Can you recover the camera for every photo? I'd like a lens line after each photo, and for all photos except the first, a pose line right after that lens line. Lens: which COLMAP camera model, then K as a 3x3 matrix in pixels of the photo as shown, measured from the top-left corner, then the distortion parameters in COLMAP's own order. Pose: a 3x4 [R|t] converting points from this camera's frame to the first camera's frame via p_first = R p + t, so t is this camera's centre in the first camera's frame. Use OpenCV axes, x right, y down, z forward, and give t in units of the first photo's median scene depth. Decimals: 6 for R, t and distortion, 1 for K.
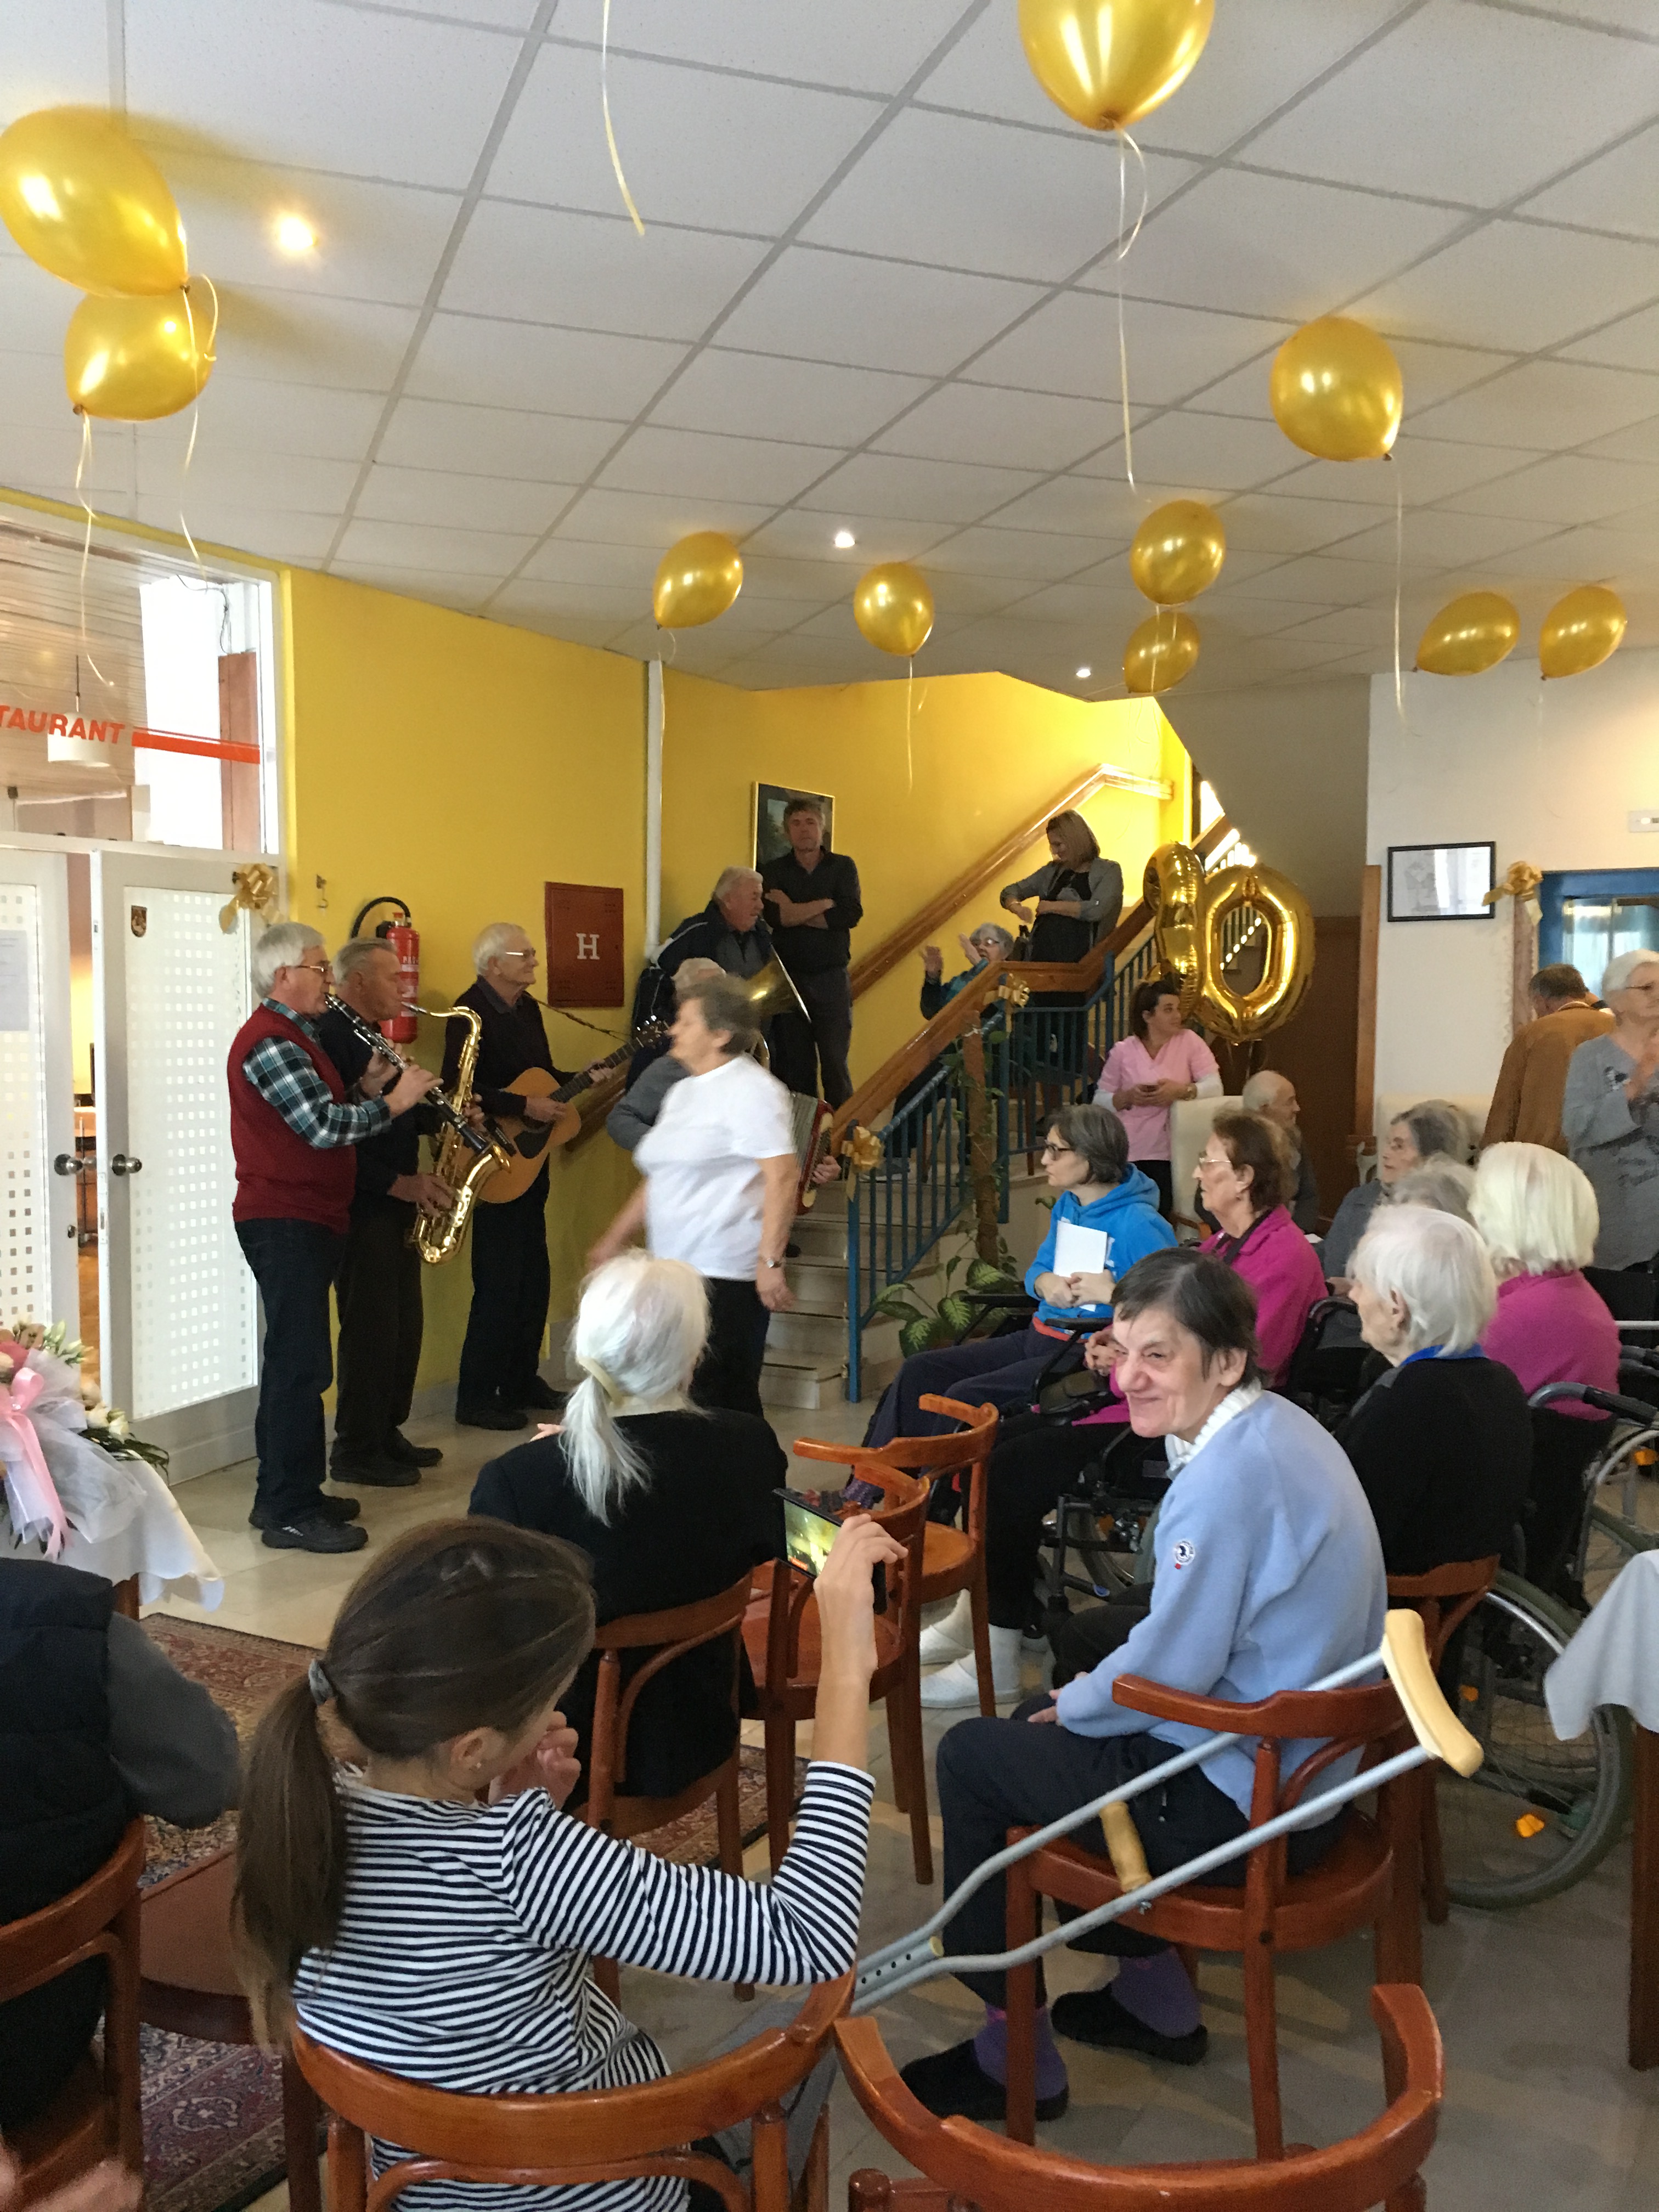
lens RADIAL K [[1877.5, 0, 829.5], [0, 1877.5, 1106.0], [0, 0, 1]] dist [0.044968, 0.001032]
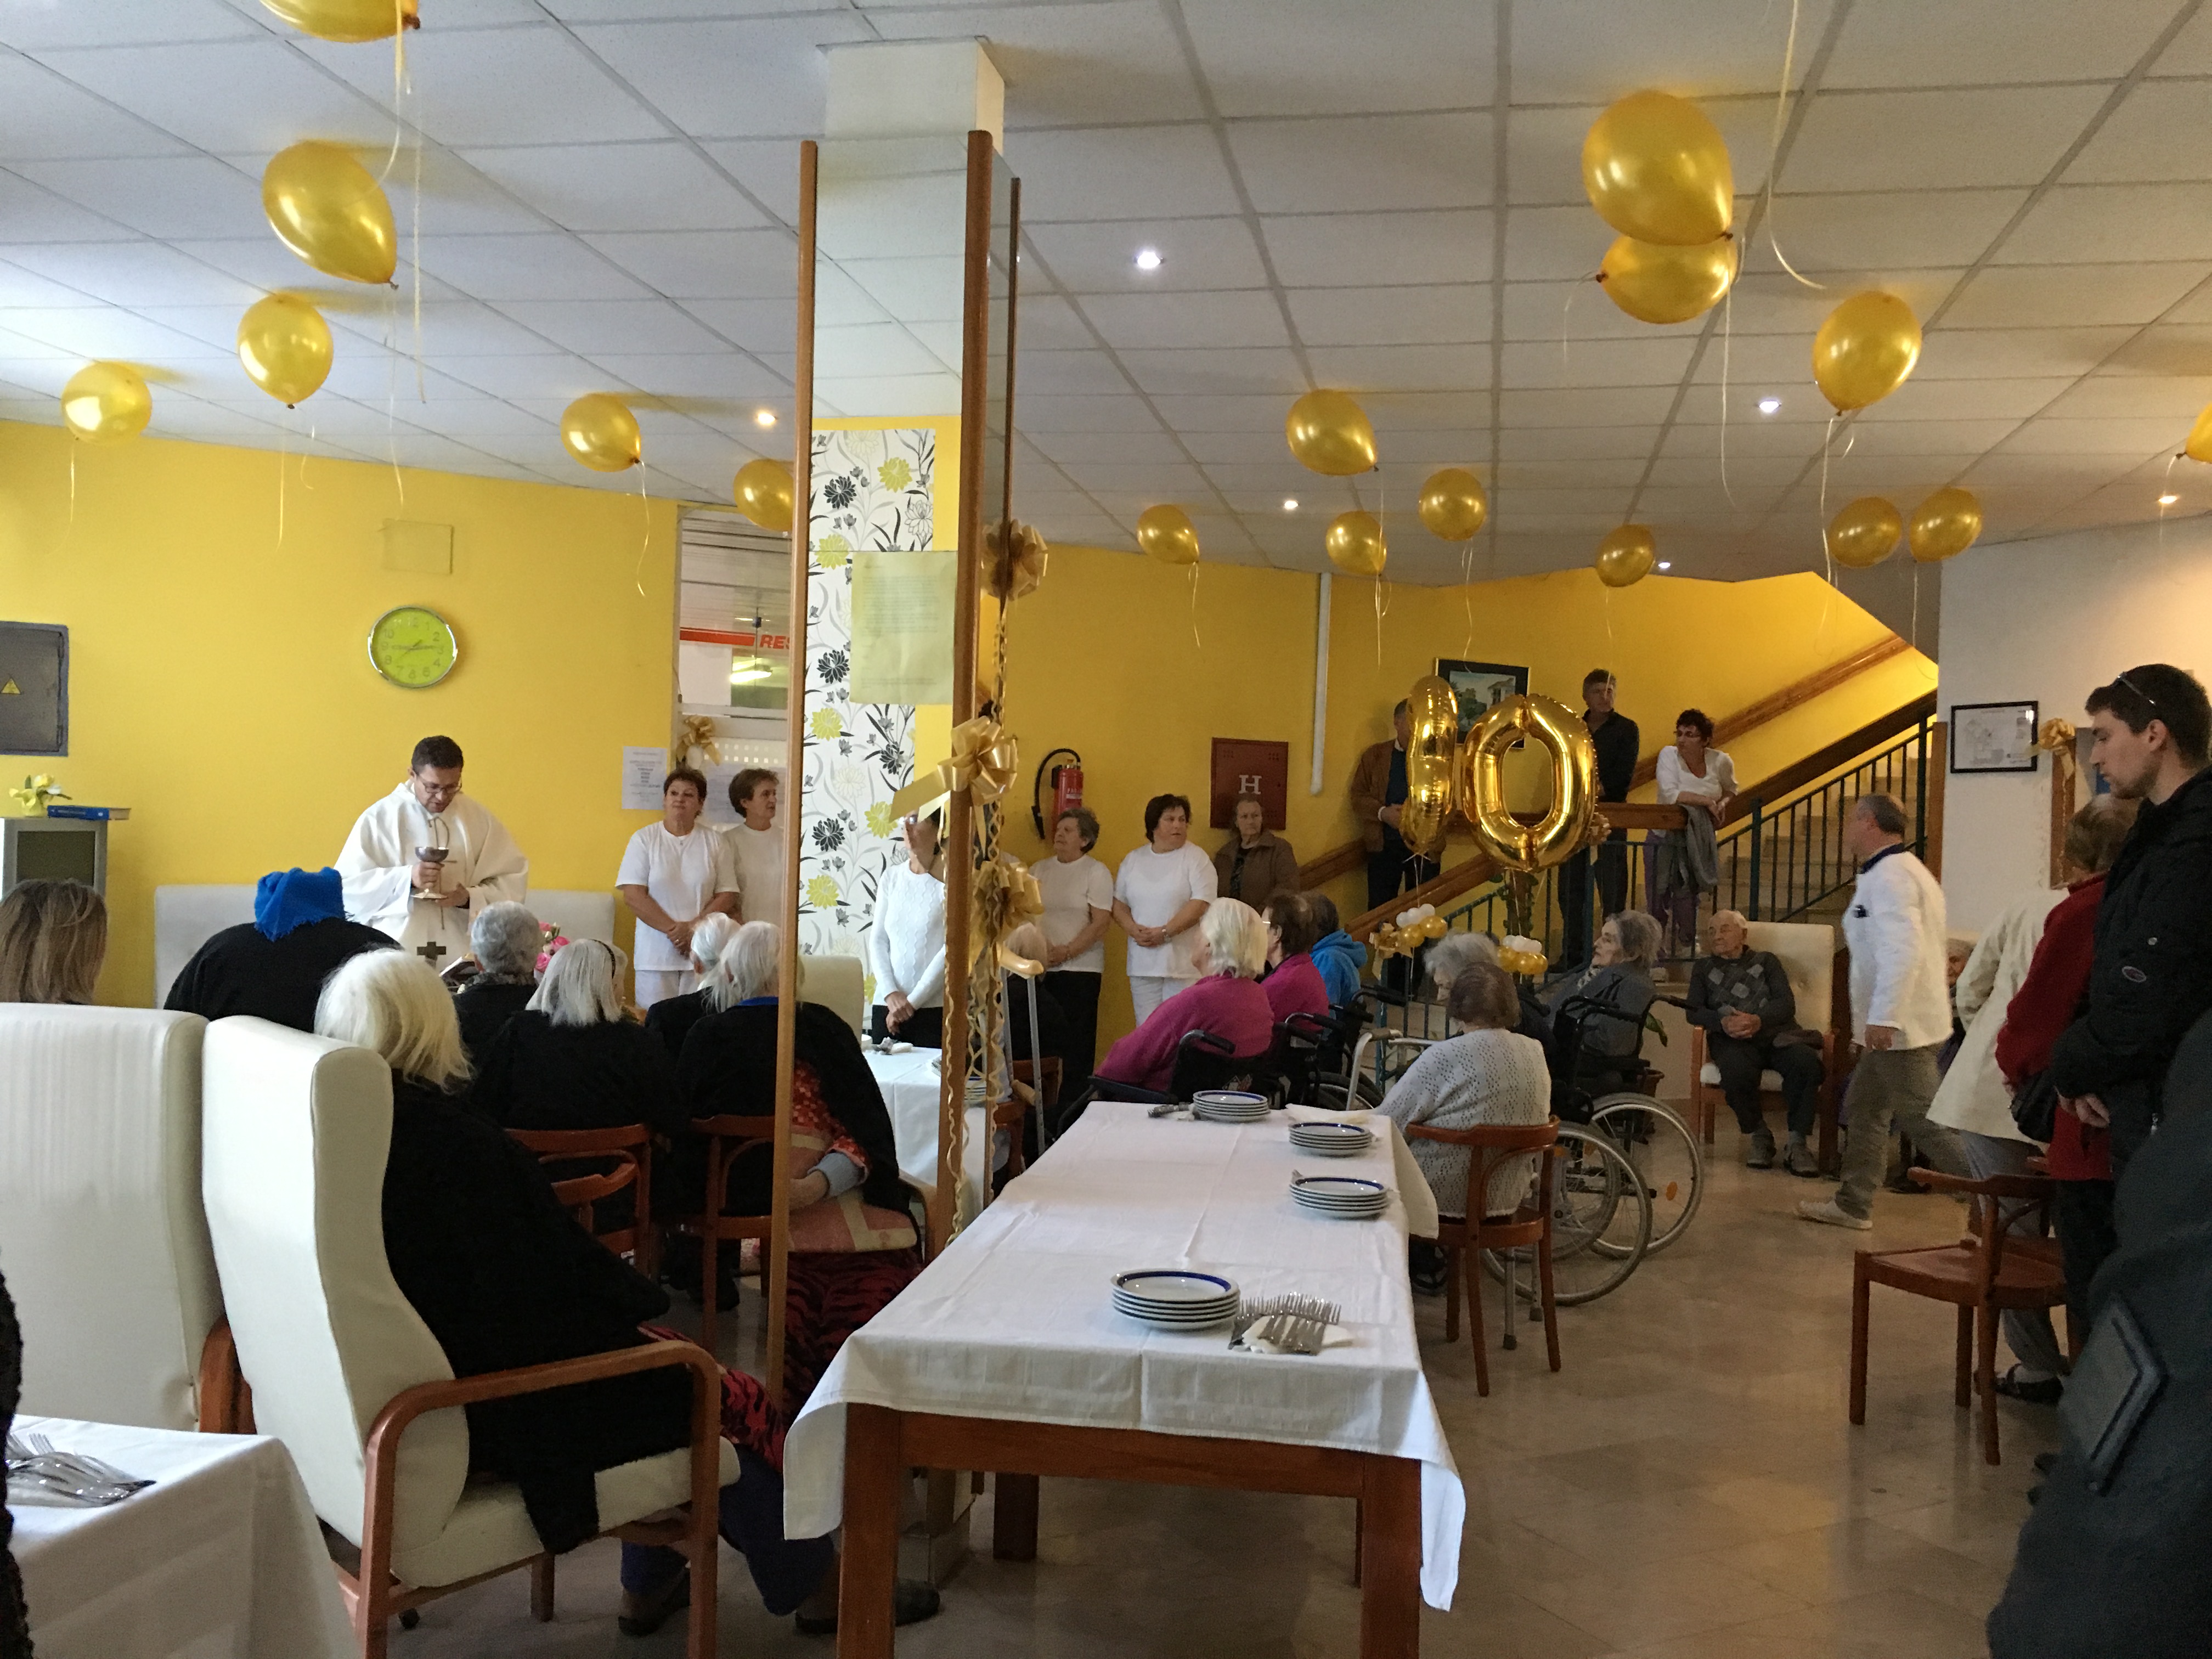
lens RADIAL K [[1877.5, 0, 1106.0], [0, 1877.5, 829.5], [0, 0, 1]] dist [0.044968, 0.001032]
pose [[0.863560, 0.025453, -0.503604, 0.464496], [-0.058569, 0.997029, -0.050039, 0.020963], [0.500834, 0.072707, 0.862485, -0.216001]]
